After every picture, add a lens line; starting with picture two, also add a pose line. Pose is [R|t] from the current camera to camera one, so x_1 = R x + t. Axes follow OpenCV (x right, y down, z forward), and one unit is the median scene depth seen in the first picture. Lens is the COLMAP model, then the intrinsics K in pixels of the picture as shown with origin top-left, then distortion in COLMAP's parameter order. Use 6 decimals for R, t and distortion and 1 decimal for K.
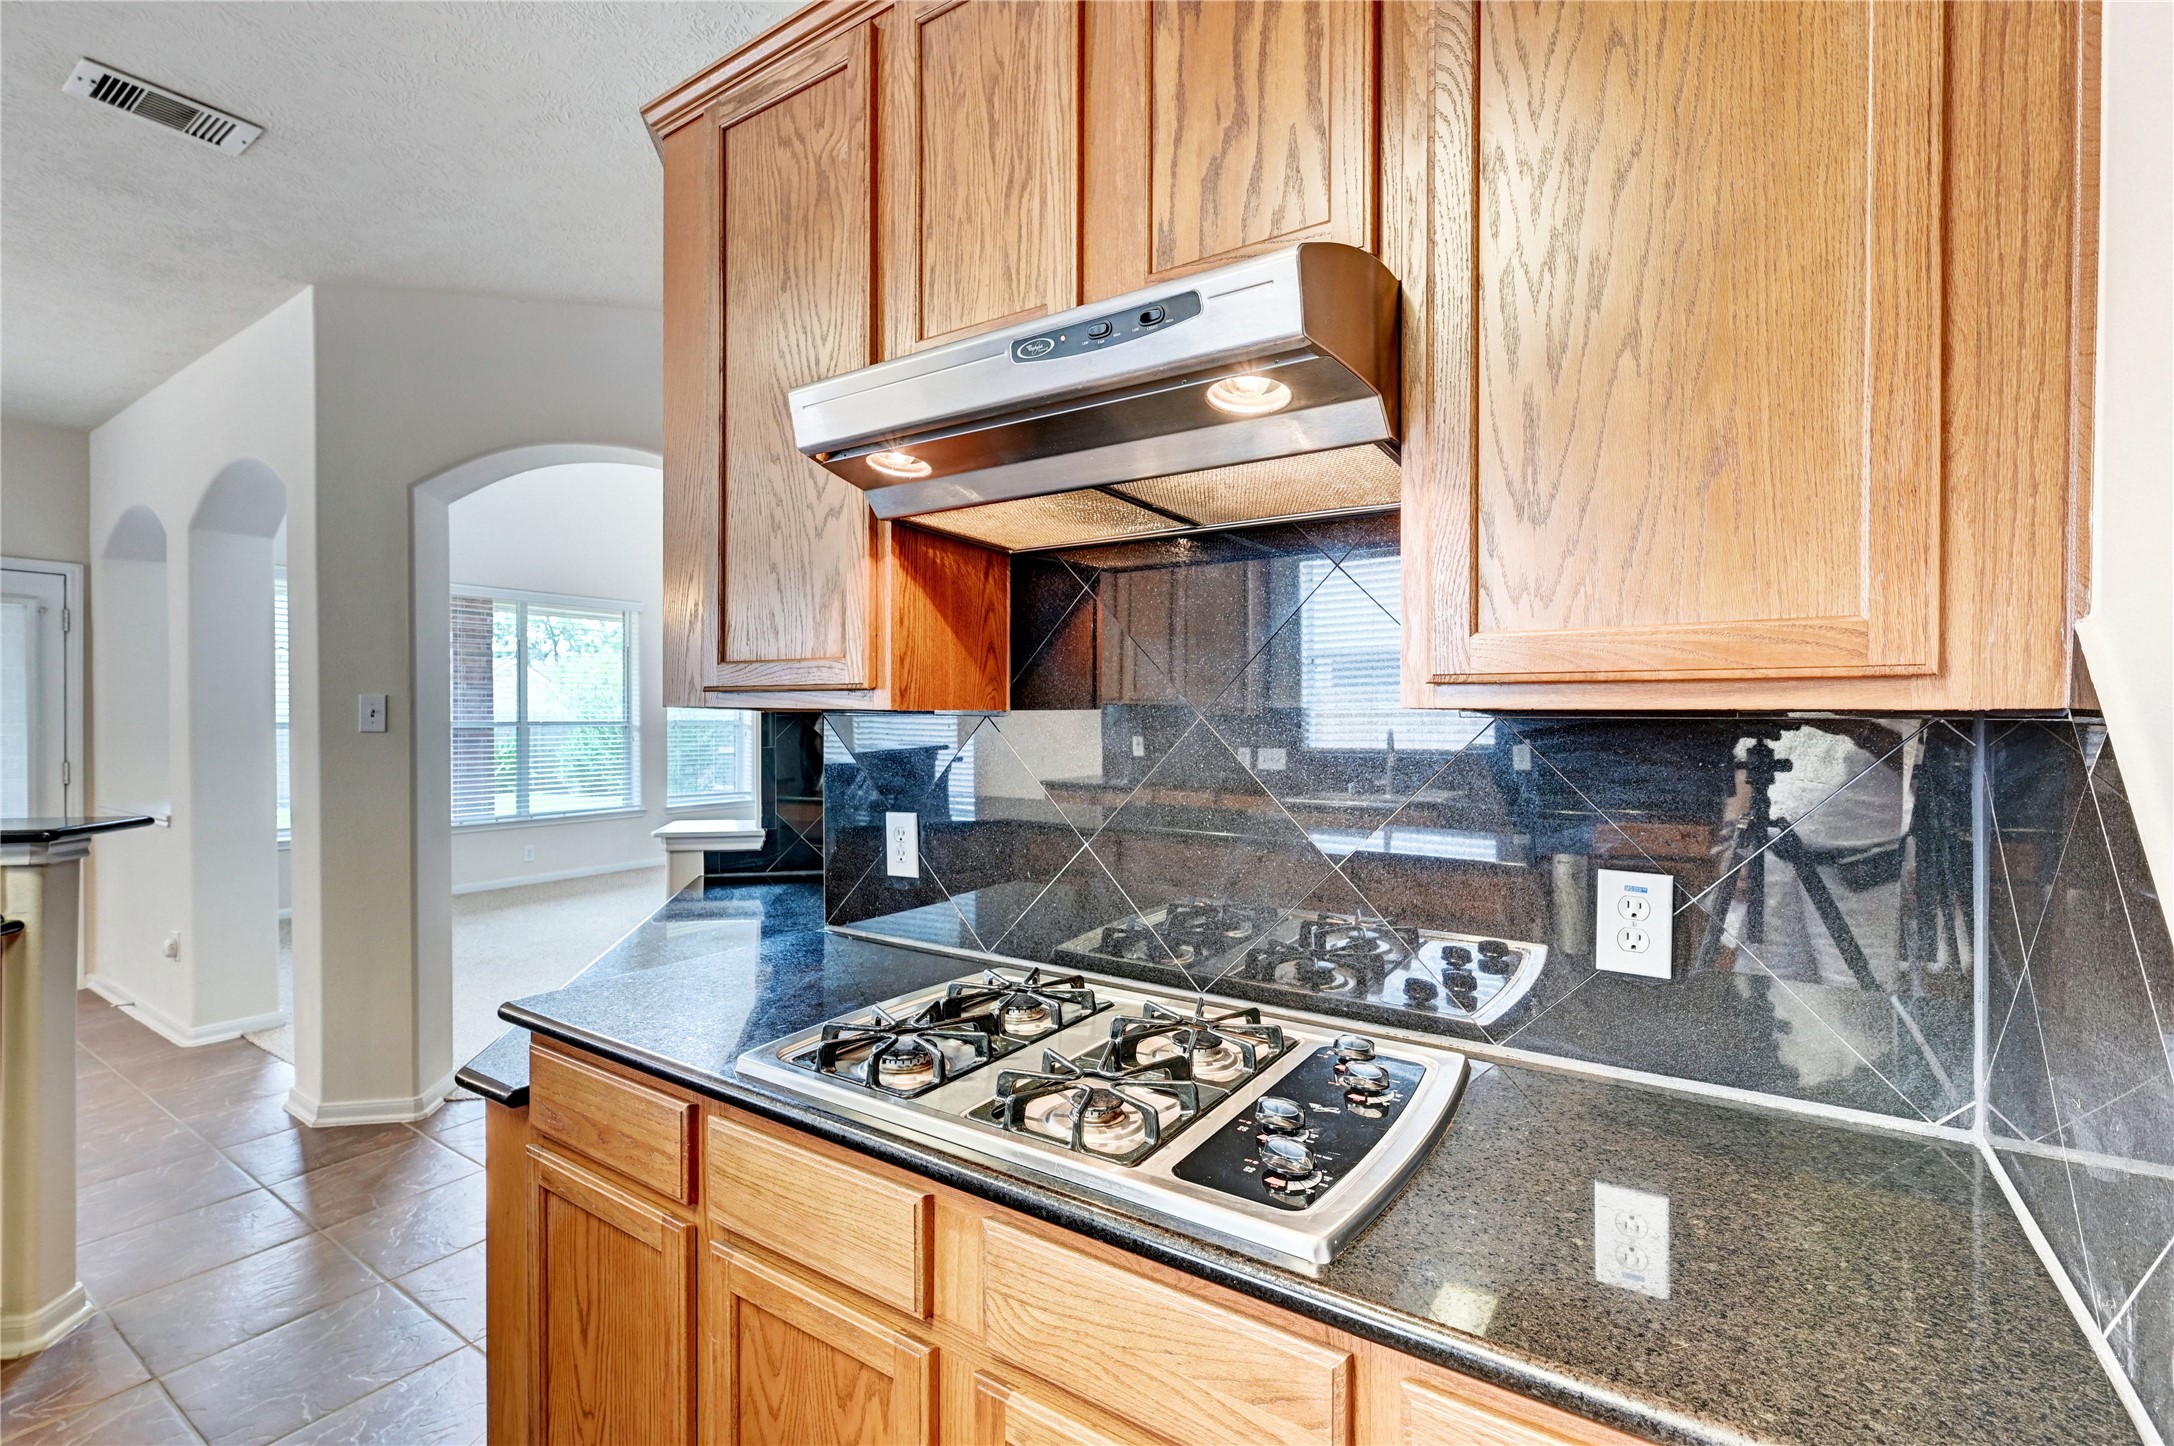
lens RADIAL K [[963.9, 0, 1083.3], [0, 963.9, 733.2], [0, 0, 1]] dist [0.003300, 0.000669]
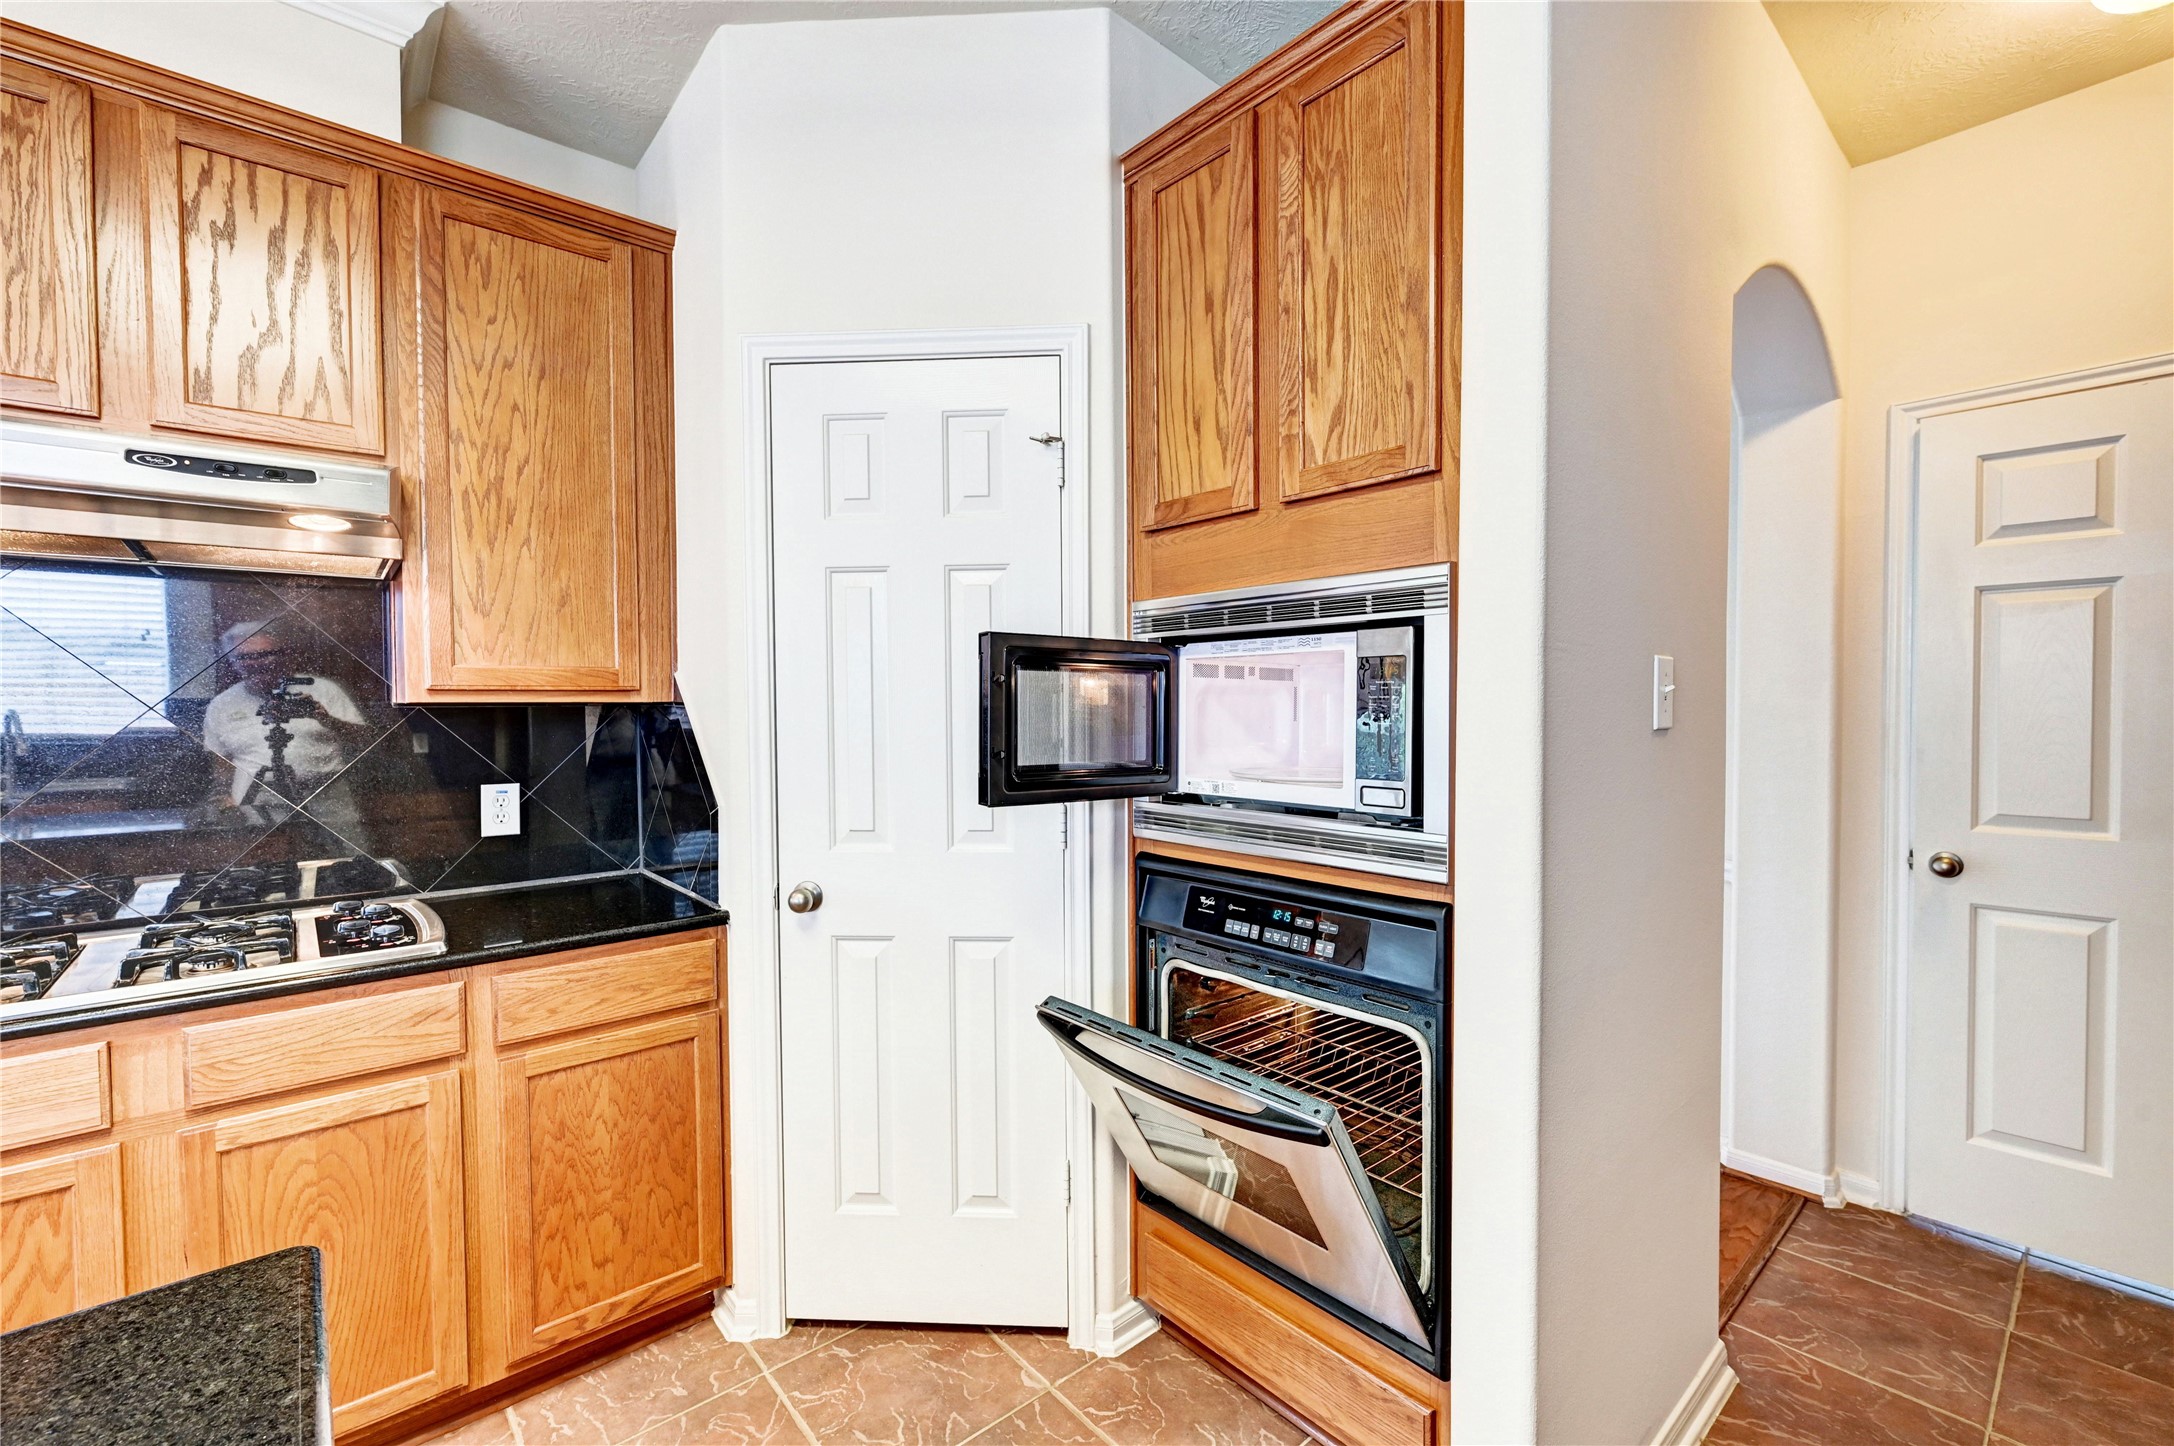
lens RADIAL K [[899.1, 0, 1086.5], [0, 899.1, 722.2], [0, 0, 1]] dist [-0.008164, 0.000055]
pose [[0.273224, -0.031262, 0.961442, -1.106245], [0.015400, 0.999486, 0.028123, -0.017541], [-0.961827, 0.007122, 0.273564, -0.841036]]
